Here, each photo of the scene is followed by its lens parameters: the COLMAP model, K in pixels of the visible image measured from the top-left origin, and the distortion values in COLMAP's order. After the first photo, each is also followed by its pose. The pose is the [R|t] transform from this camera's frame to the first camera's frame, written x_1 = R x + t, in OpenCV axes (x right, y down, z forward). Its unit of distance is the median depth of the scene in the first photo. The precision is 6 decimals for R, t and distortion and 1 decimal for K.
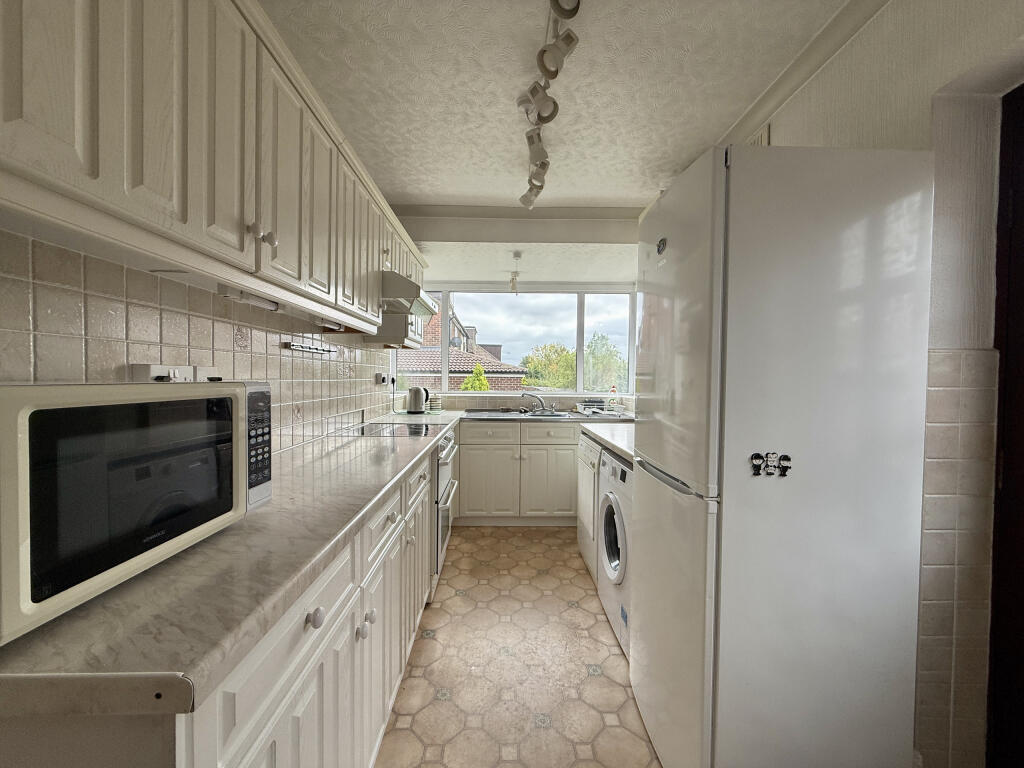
lens RADIAL K [[407.1, 0, 509.6], [0, 407.1, 385.8], [0, 0, 1]] dist [-0.001091, -0.000260]
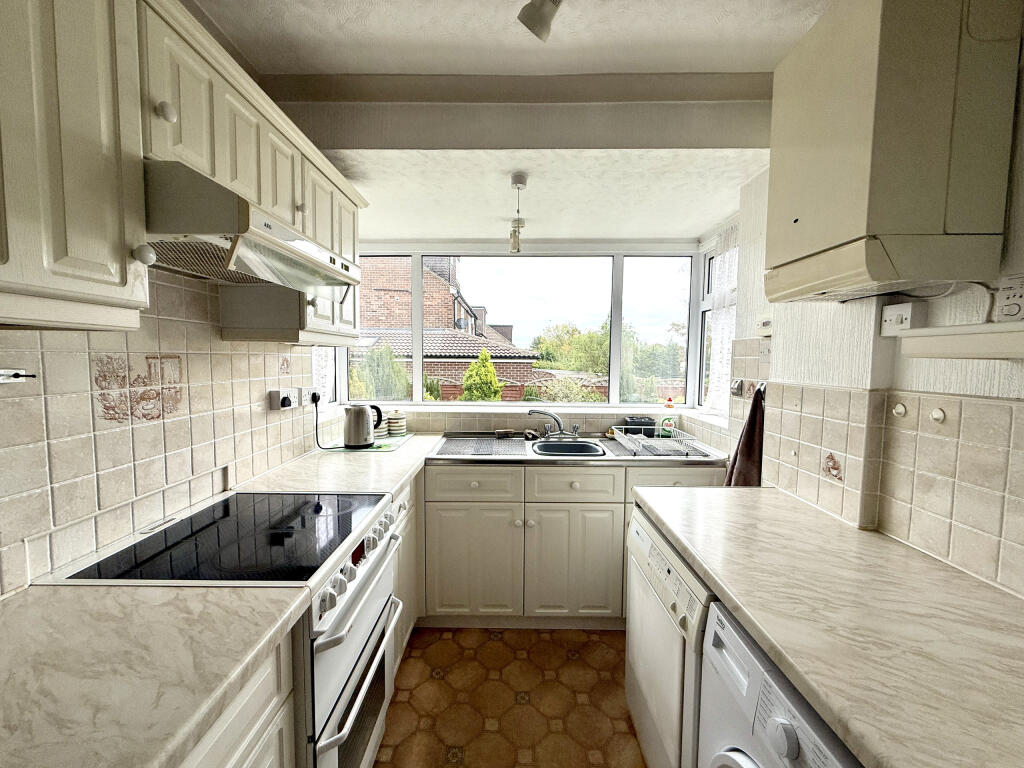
lens RADIAL K [[407.1, 0, 509.6], [0, 407.1, 385.8], [0, 0, 1]] dist [-0.001091, -0.000260]
pose [[0.999595, 0.000153, -0.028471, 0.023233], [0.001219, 0.998839, 0.048163, -0.064279], [0.028446, -0.048178, 0.998434, 0.435564]]
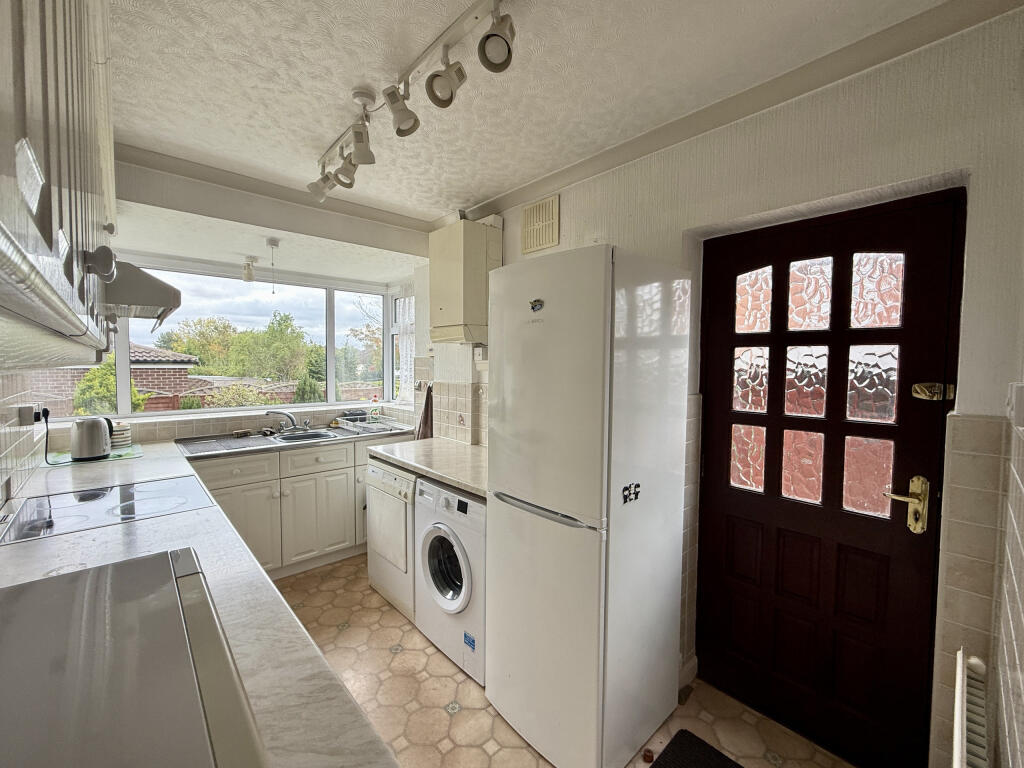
lens RADIAL K [[425.5, 0, 509.3], [0, 425.5, 382.0], [0, 0, 1]] dist [-0.001322, -0.000018]
pose [[0.753389, -0.035179, 0.656634, -0.194256], [0.014469, 0.999213, 0.036931, -0.078021], [-0.657416, -0.018323, 0.753305, 0.077197]]
